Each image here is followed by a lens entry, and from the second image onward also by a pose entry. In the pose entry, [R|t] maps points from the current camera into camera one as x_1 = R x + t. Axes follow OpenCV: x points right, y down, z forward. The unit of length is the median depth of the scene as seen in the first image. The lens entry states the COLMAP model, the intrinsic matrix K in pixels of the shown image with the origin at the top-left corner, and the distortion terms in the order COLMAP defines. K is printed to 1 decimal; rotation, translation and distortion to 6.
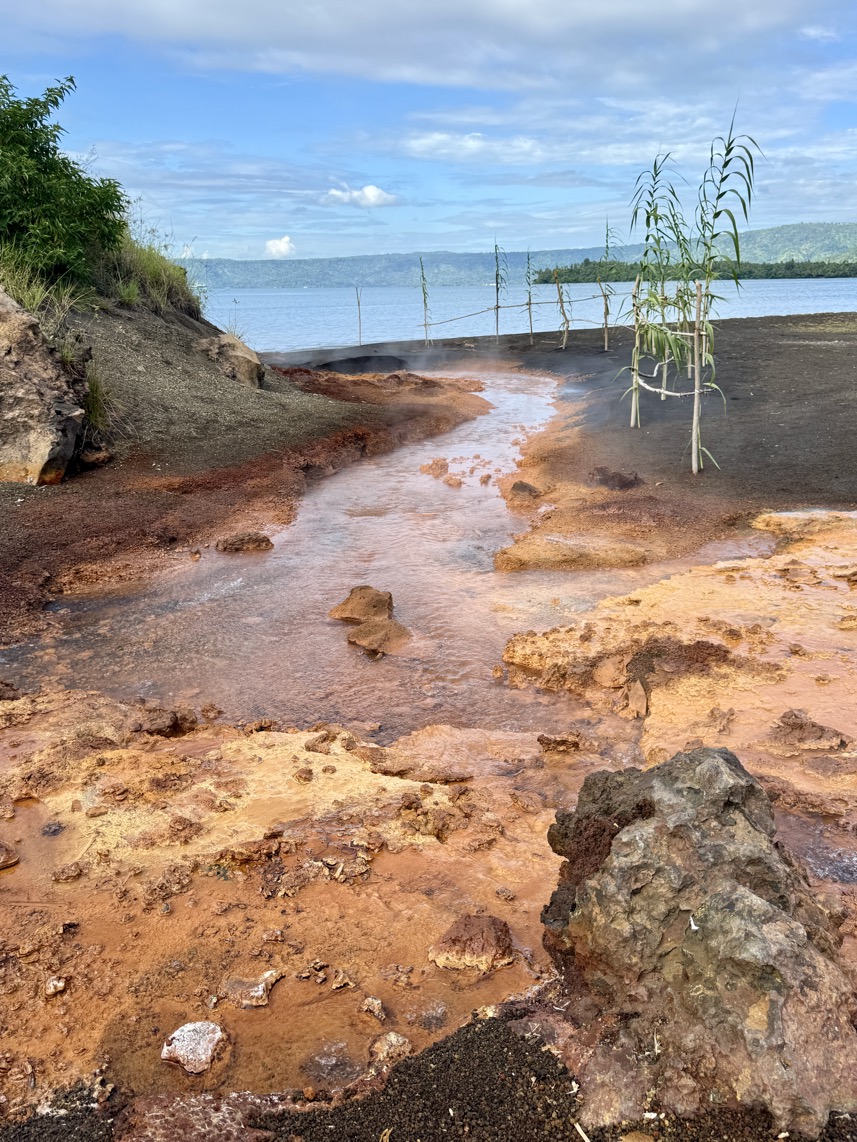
lens RADIAL K [[907.4, 0, 428.5], [0, 907.4, 571.0], [0, 0, 1]] dist [0.177756, -0.350836]
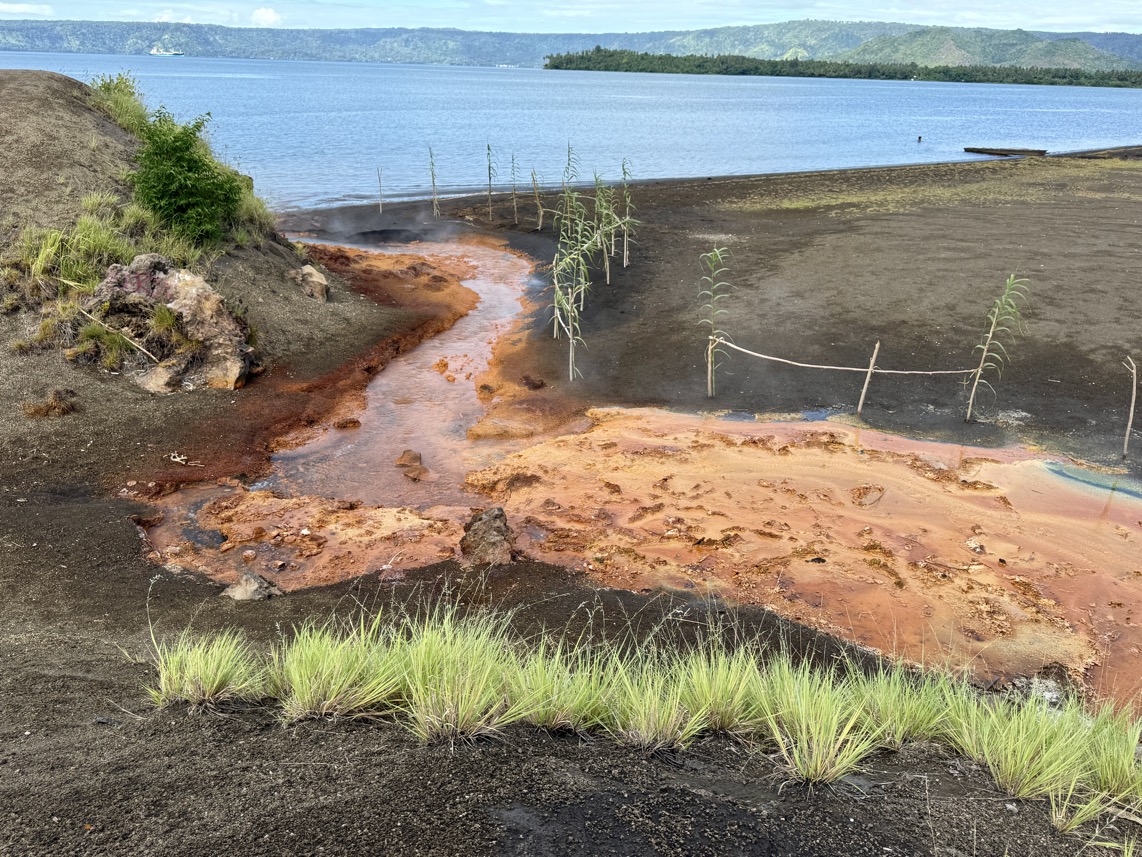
lens RADIAL K [[907.4, 0, 571.0], [0, 907.4, 428.5], [0, 0, 1]] dist [0.177756, -0.350836]
pose [[0.989724, -0.002402, 0.142974, 0.006333], [-0.007960, 0.997383, 0.071860, -0.168828], [-0.142772, -0.072260, 0.987114, -1.120240]]
